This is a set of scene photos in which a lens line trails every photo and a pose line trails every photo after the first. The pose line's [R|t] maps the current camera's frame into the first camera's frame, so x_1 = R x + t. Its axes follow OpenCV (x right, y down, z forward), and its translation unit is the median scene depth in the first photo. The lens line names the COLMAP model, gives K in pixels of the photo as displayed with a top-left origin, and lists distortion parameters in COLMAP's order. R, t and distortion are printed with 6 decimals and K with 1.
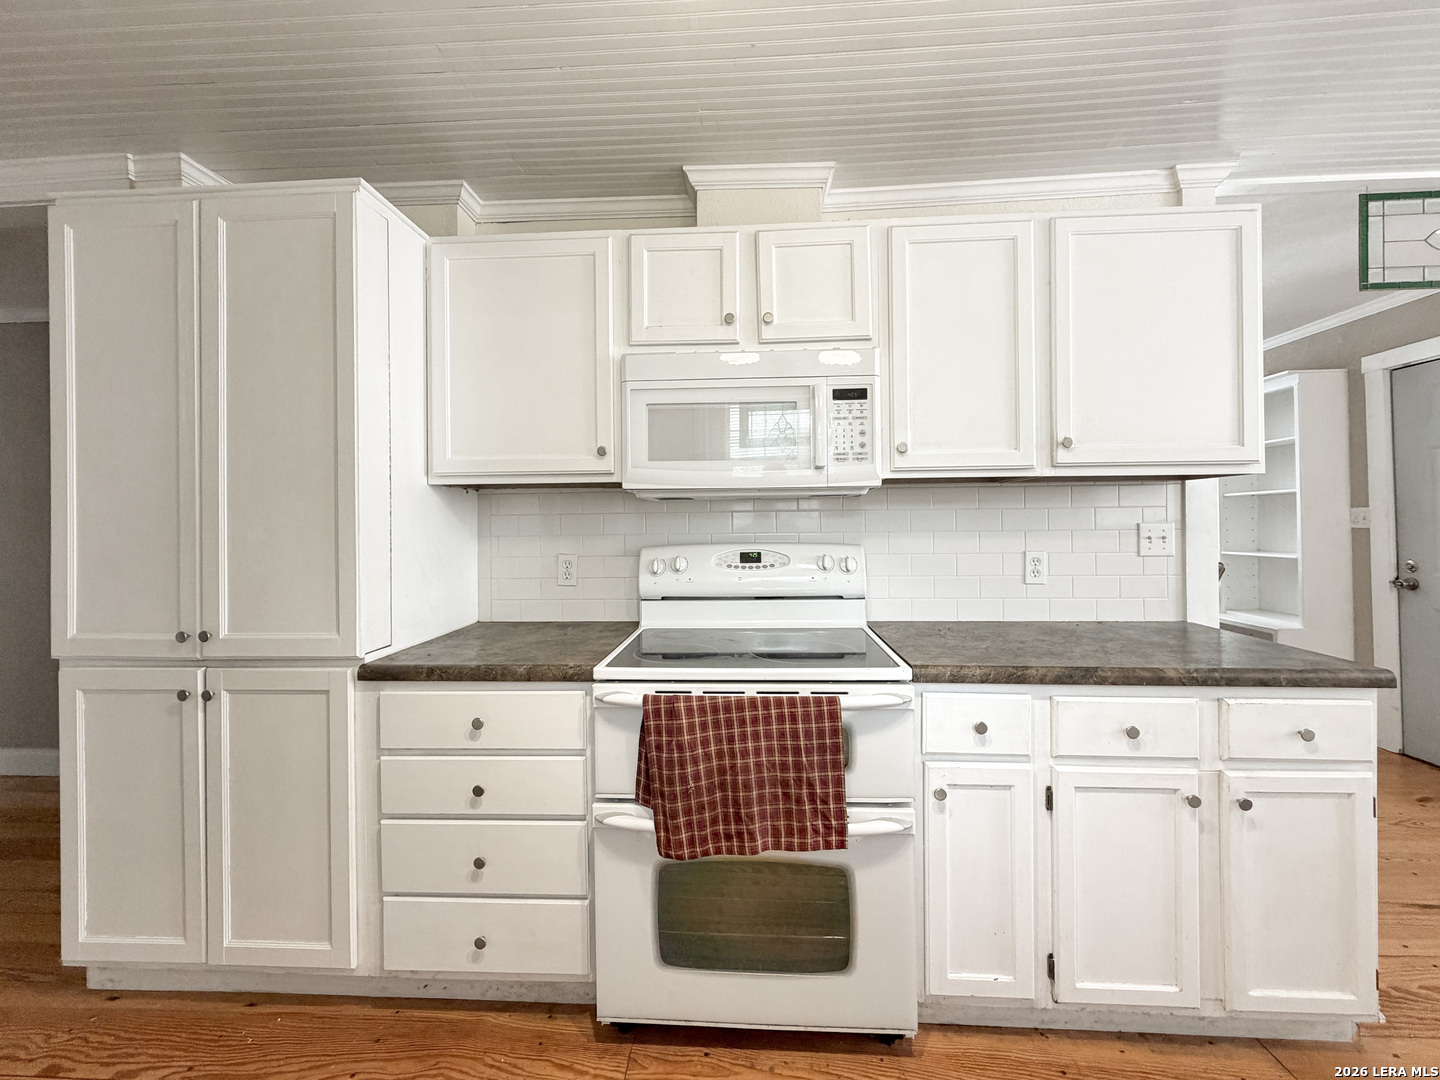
lens RADIAL K [[578.9, 0, 715.0], [0, 578.9, 519.9], [0, 0, 1]] dist [-0.000517, 0.000021]
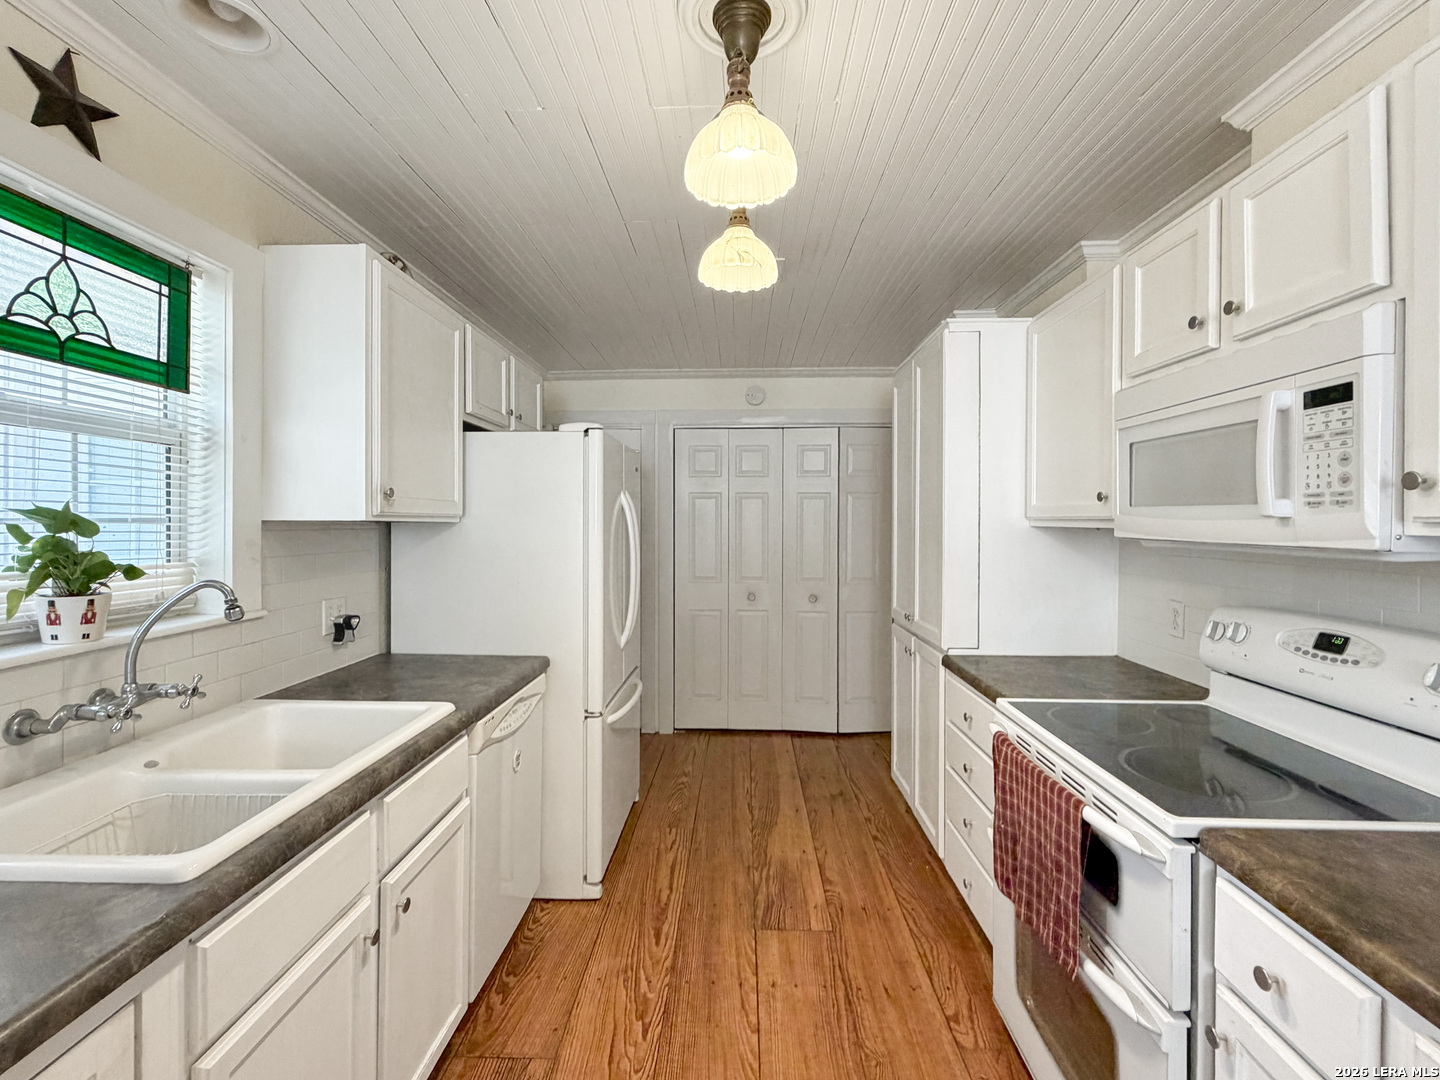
lens RADIAL K [[636.5, 0, 715.6], [0, 636.5, 526.3], [0, 0, 1]] dist [0.000589, -0.000077]
pose [[0.031833, 0.017958, -0.999332, 0.853149], [0.000424, 0.999838, 0.017980, -0.090238], [0.999493, -0.000996, 0.031820, 0.327790]]
